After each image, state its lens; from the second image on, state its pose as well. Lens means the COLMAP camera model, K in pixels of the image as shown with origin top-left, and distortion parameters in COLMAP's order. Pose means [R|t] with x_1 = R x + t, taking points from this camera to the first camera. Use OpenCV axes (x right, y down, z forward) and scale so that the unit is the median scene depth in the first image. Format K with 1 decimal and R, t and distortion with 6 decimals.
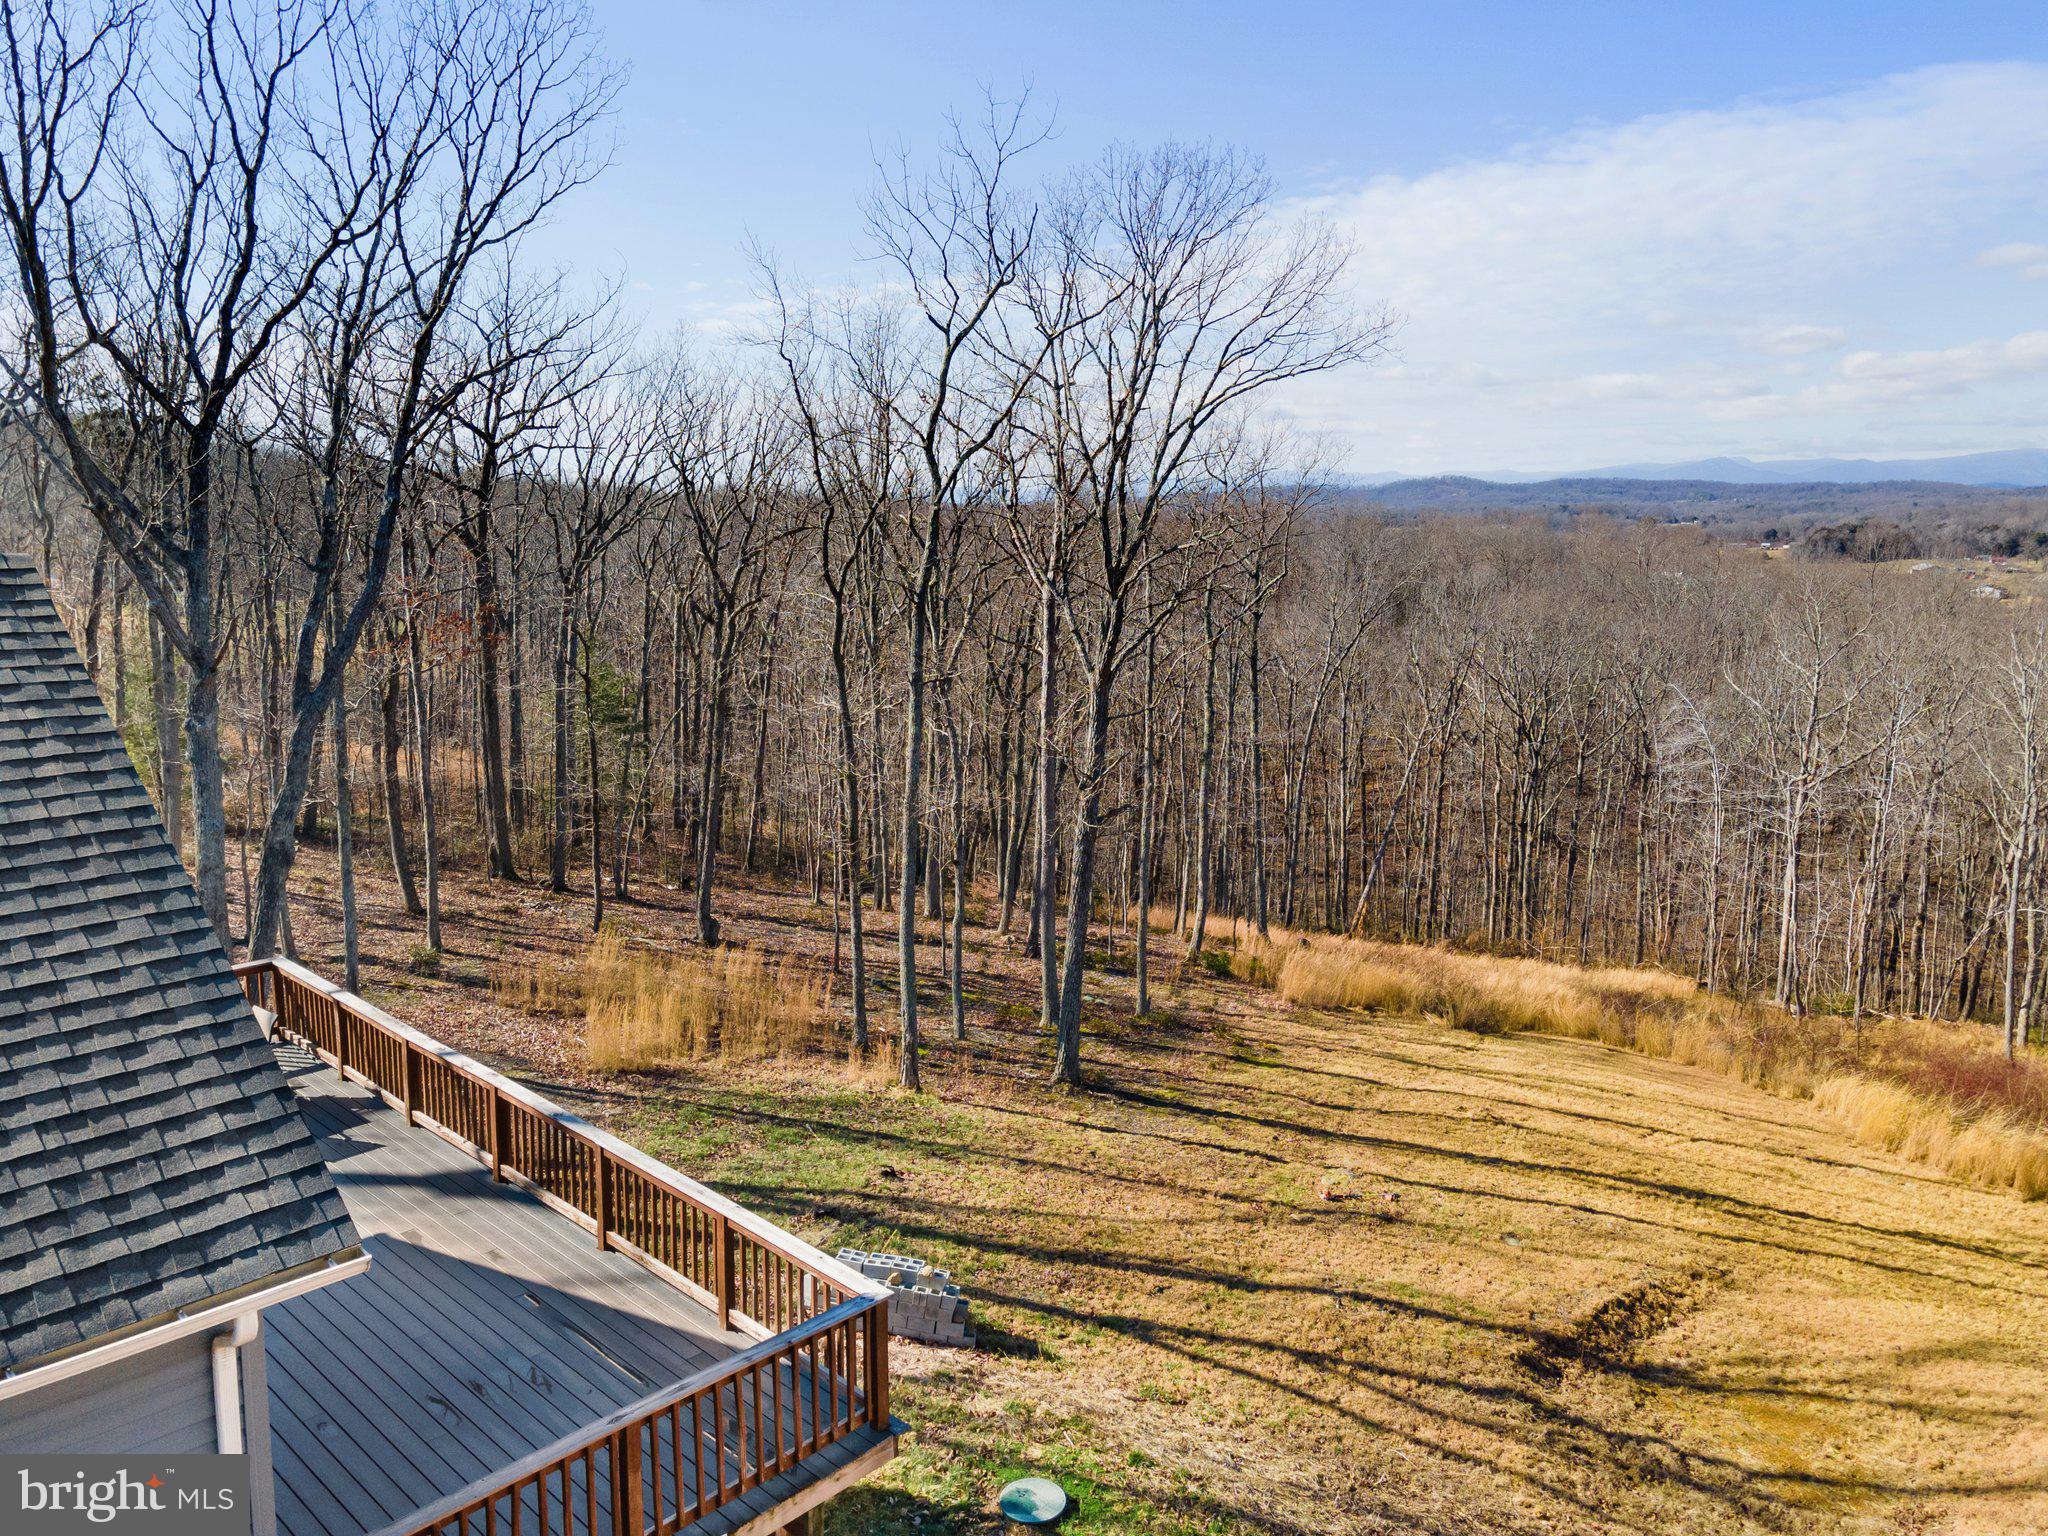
lens RADIAL K [[1487.9, 0, 1024.0], [0, 1487.9, 768.0], [0, 0, 1]] dist [0.014423, 0.056149]
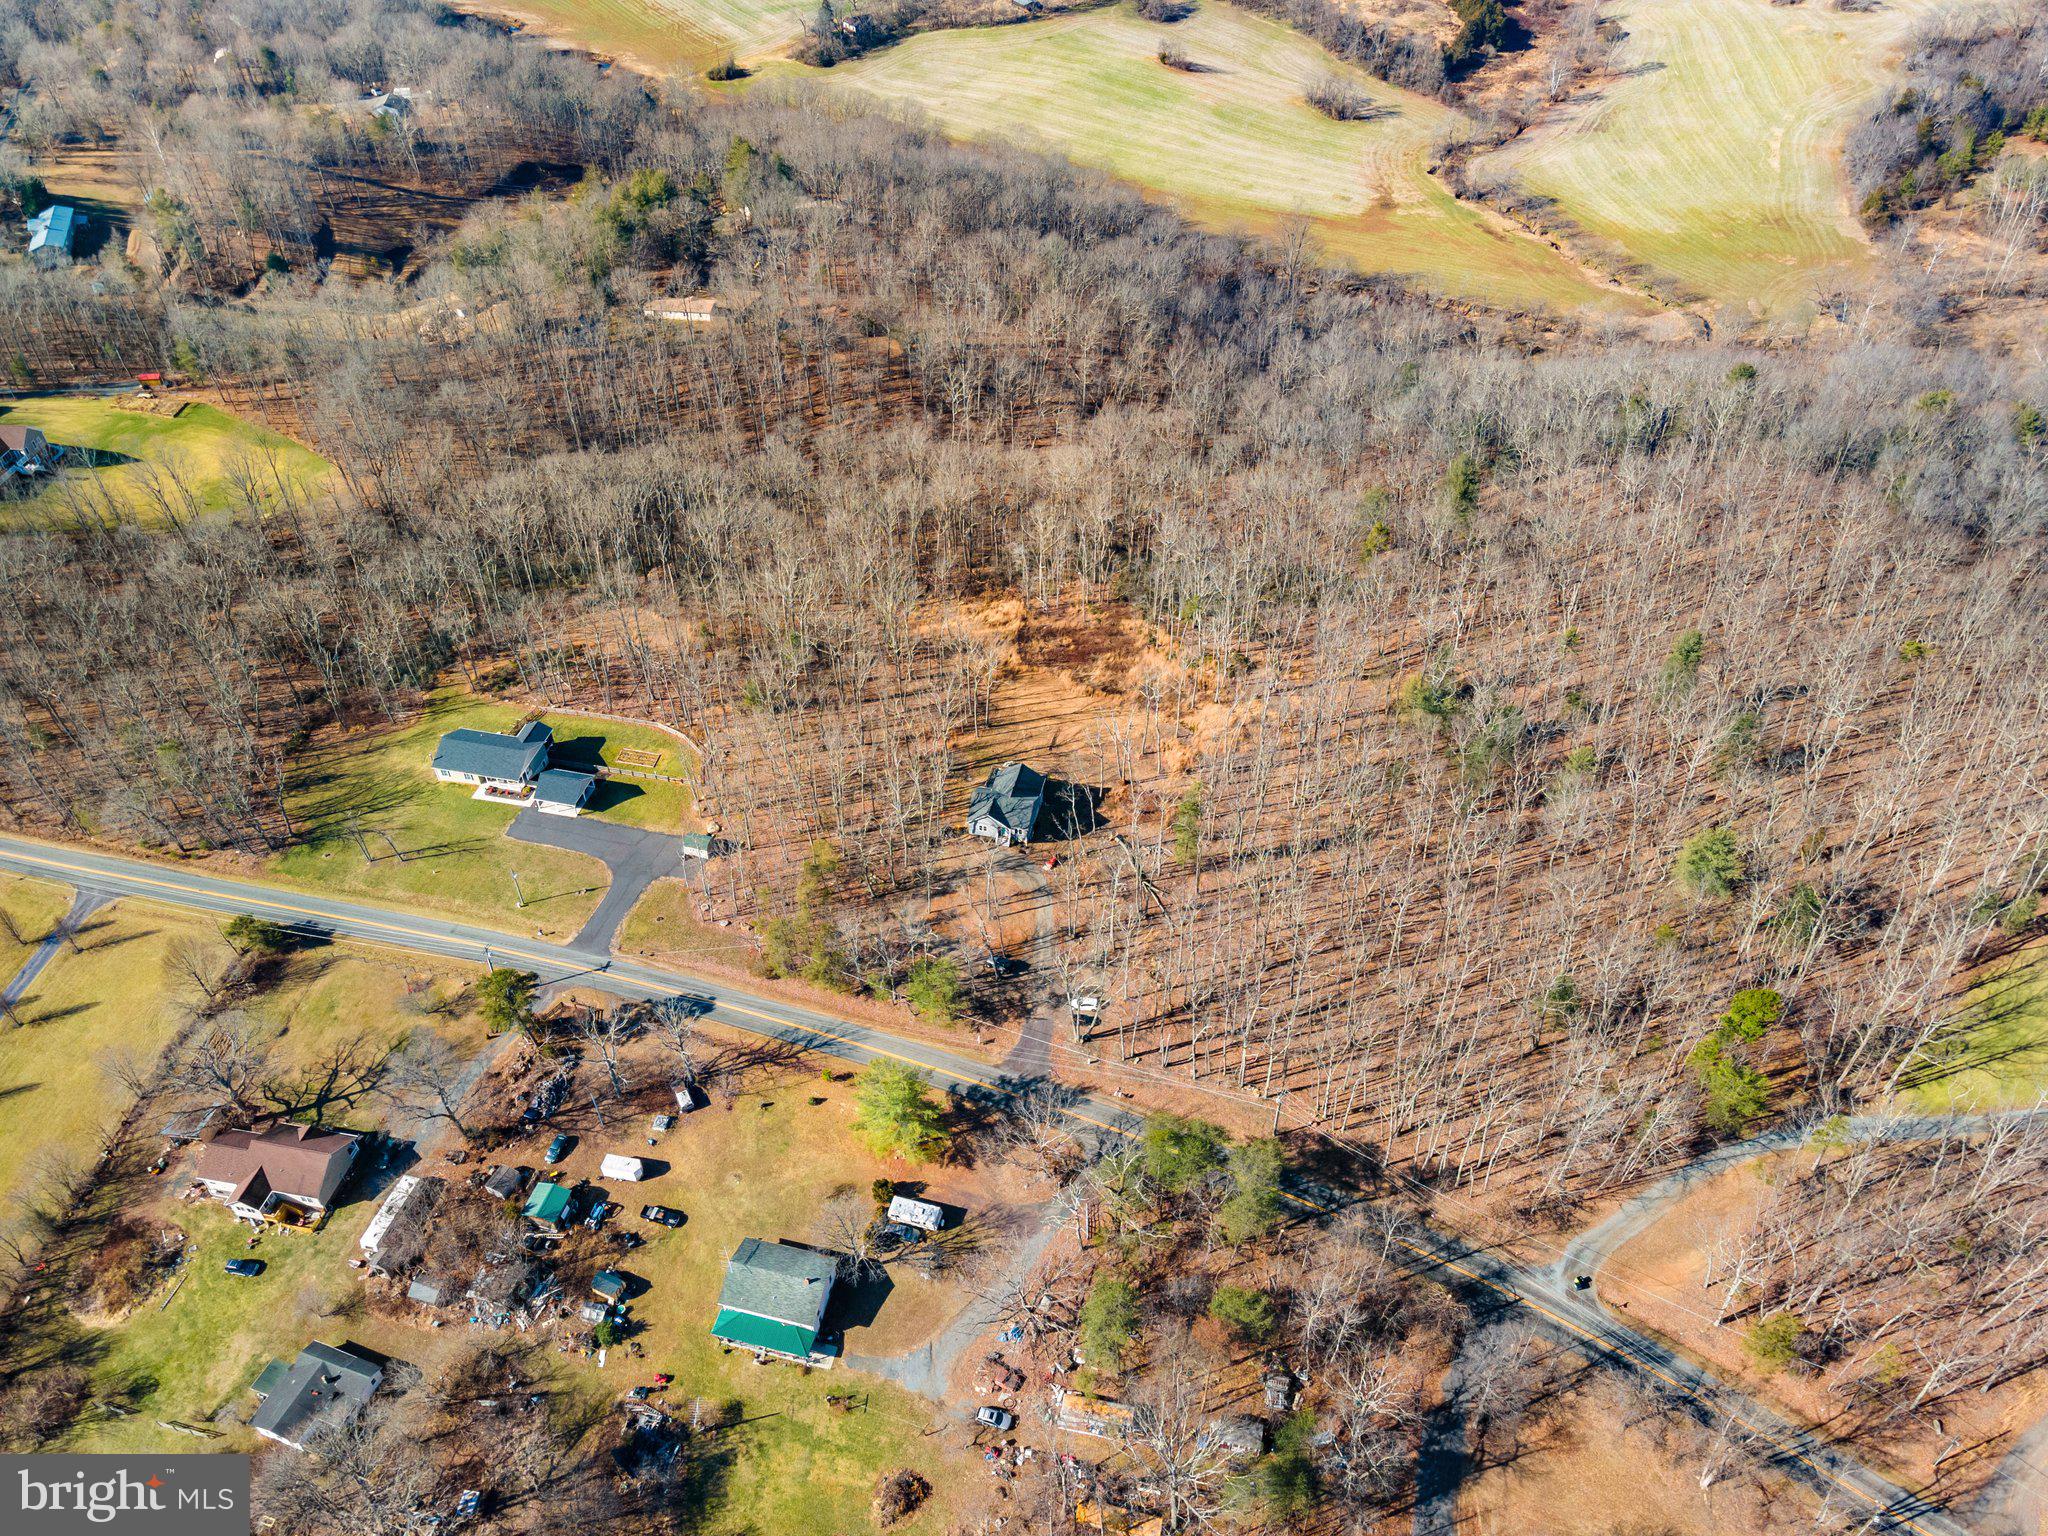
lens RADIAL K [[1487.9, 0, 1024.0], [0, 1487.9, 768.0], [0, 0, 1]] dist [0.014423, 0.056149]
pose [[0.854920, -0.355845, 0.377473, -2.809388], [0.093126, 0.821100, 0.563136, -3.972294], [-0.510333, -0.446283, 0.735114, -4.947802]]
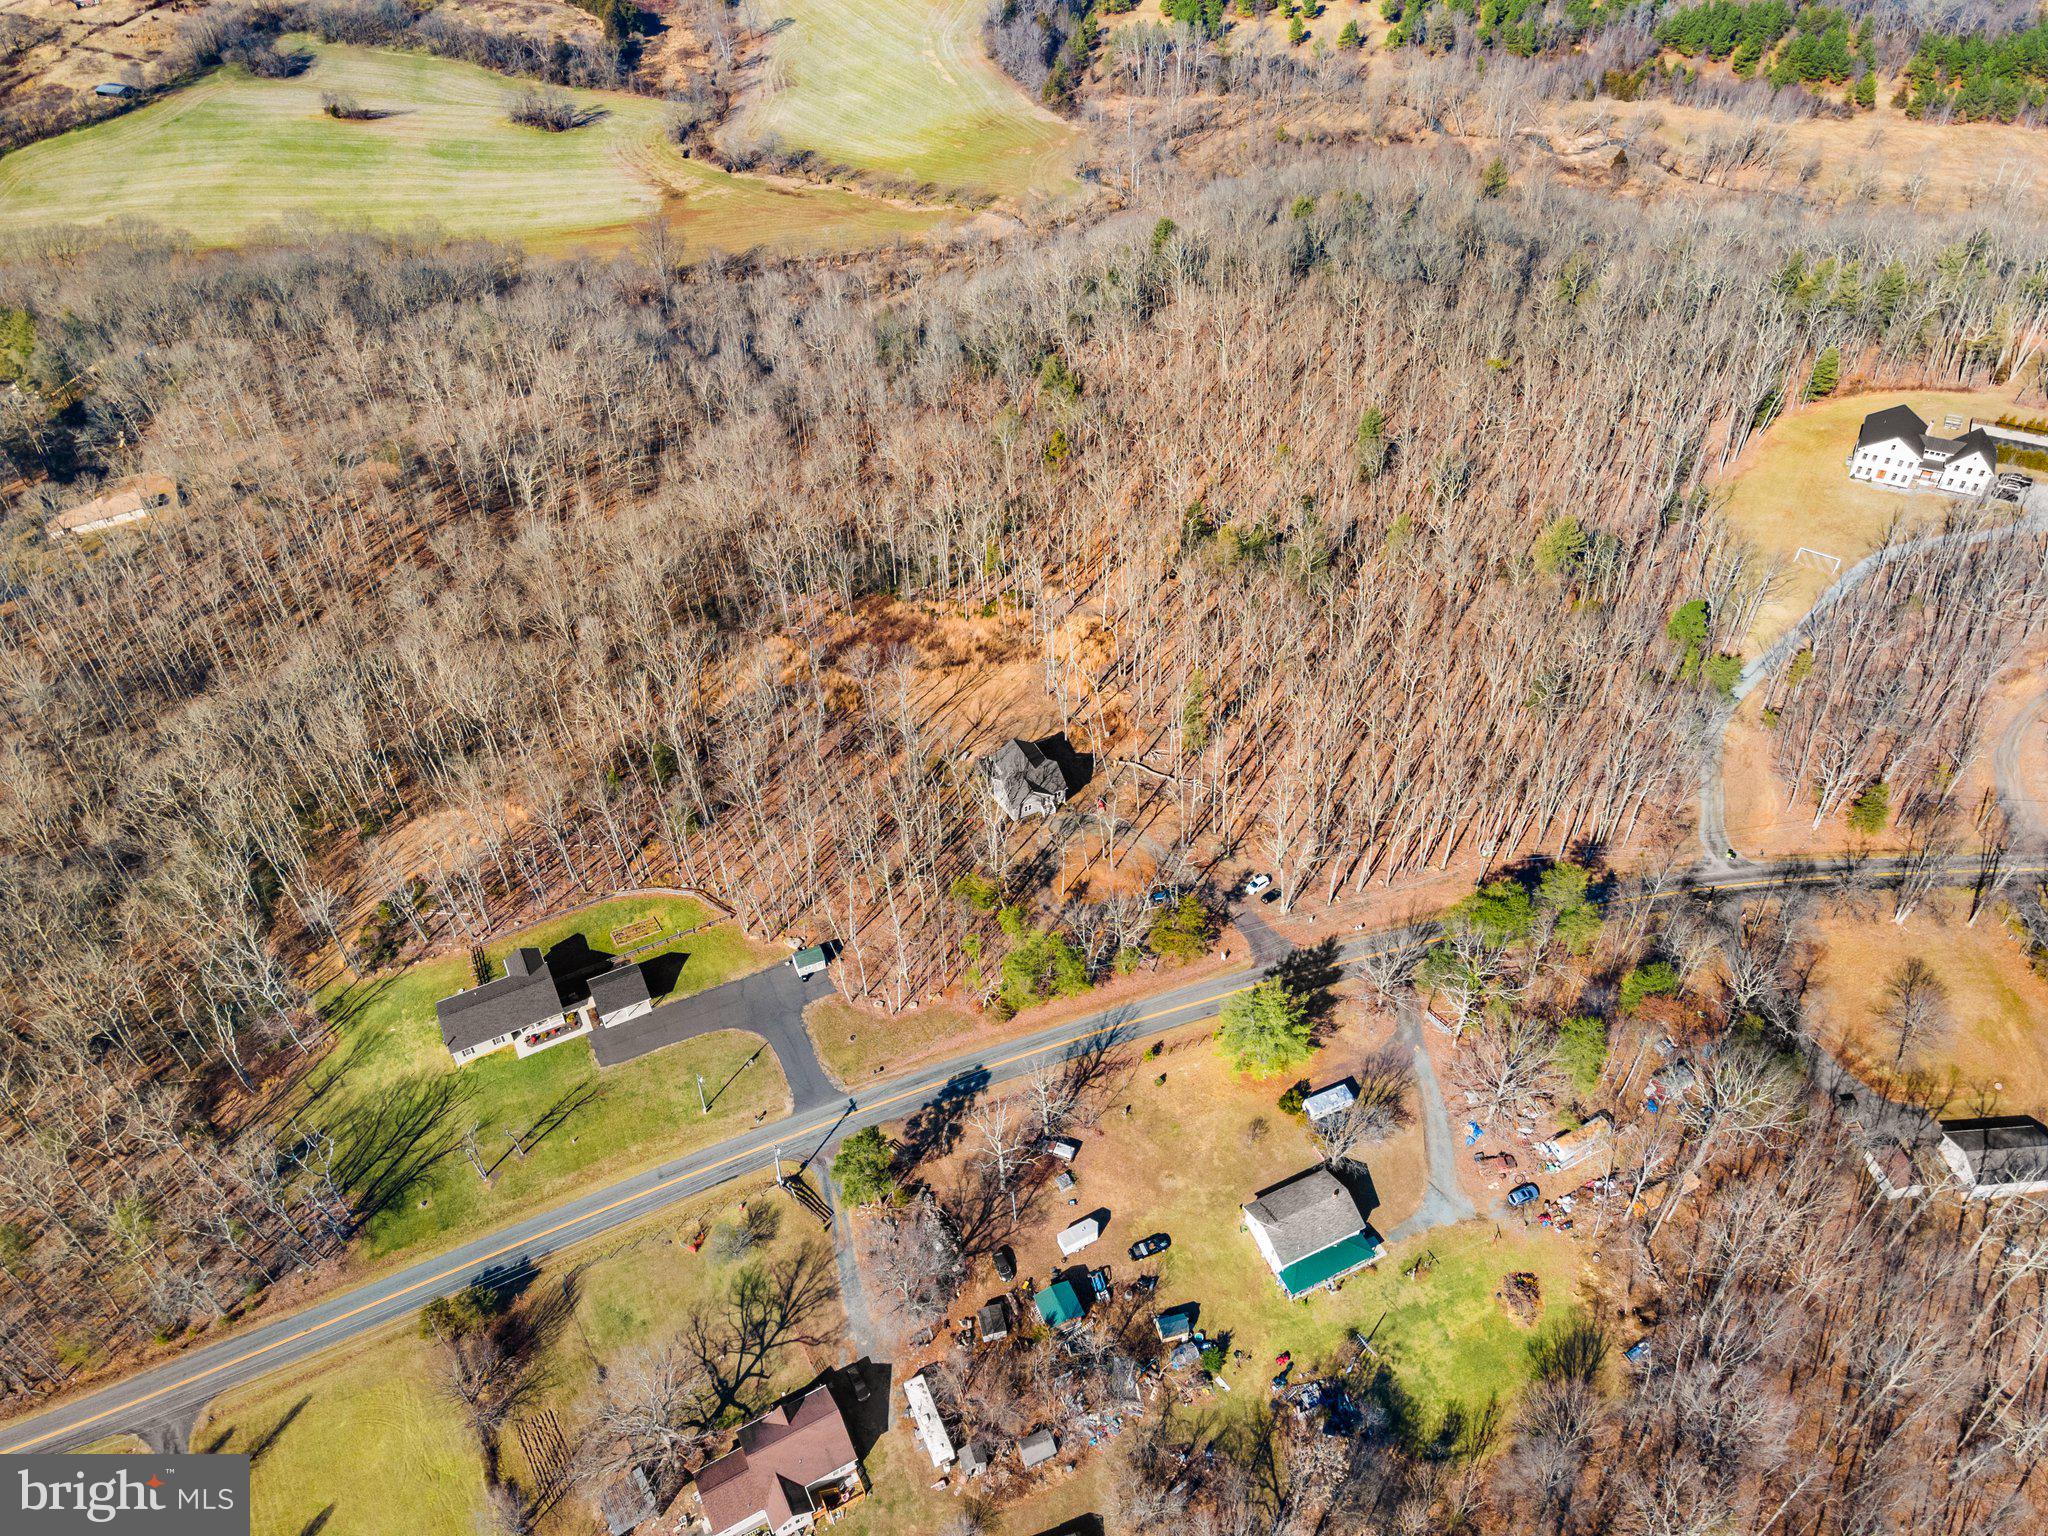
lens RADIAL K [[1487.9, 0, 1024.0], [0, 1487.9, 768.0], [0, 0, 1]] dist [0.014423, 0.056149]
pose [[0.326099, -0.649943, 0.686465, -5.125392], [0.173350, 0.754959, 0.632445, -4.426364], [-0.929306, -0.087241, 0.358859, -2.384917]]
